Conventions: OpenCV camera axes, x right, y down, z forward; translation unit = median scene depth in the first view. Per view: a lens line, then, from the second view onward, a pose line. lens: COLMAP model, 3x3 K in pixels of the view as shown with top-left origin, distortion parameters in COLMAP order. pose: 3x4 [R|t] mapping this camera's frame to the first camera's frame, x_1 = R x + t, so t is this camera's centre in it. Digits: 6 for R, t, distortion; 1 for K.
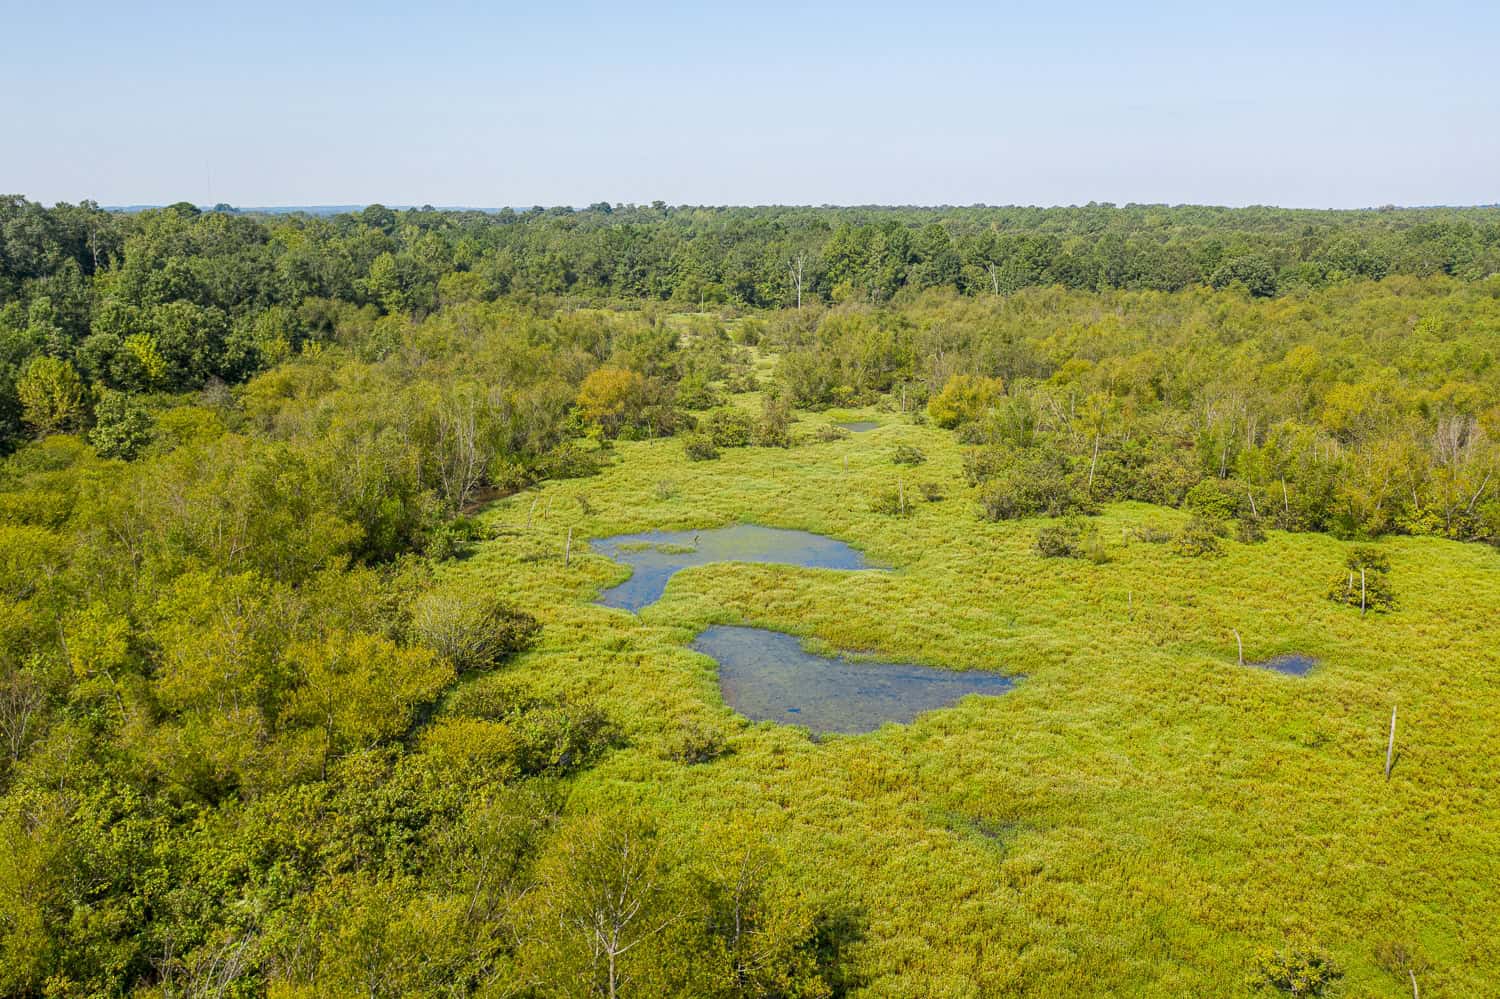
lens RADIAL K [[1175.2, 0, 752.5], [0, 1175.2, 495.2], [0, 0, 1]] dist [-0.016664, 0.000500]
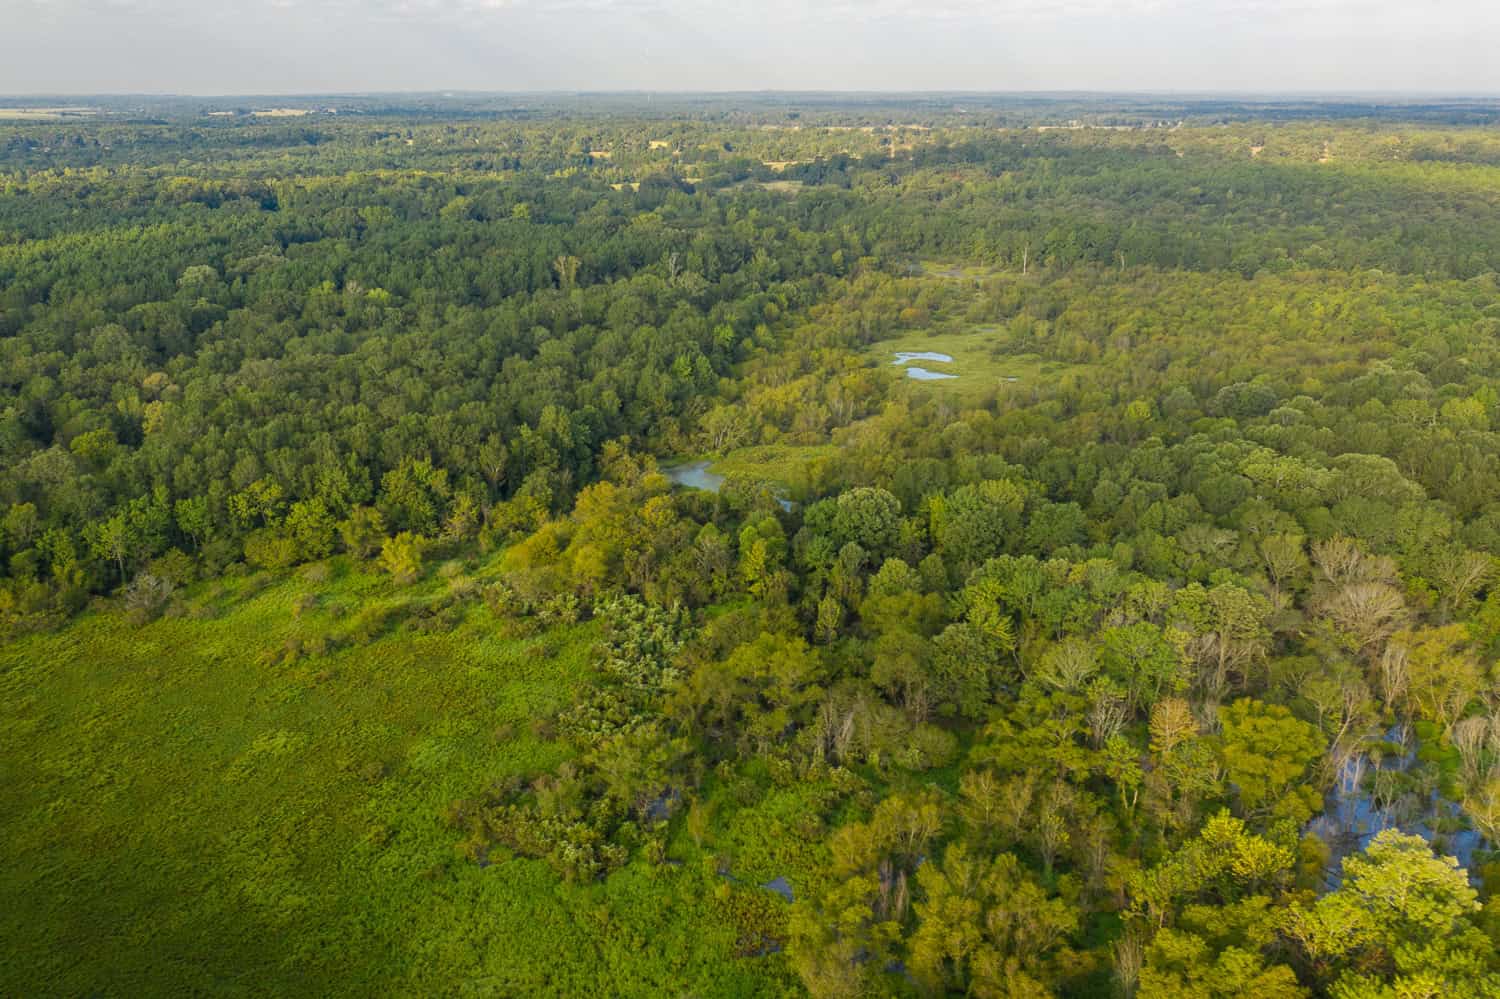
lens RADIAL K [[1175.2, 0, 757.4], [0, 1175.2, 508.3], [0, 0, 1]] dist [-0.016664, 0.000500]
pose [[0.947985, 0.101937, -0.301553, 0.429150], [-0.068358, 0.990429, 0.119909, 0.068950], [0.310889, -0.093058, 0.945879, -1.891104]]
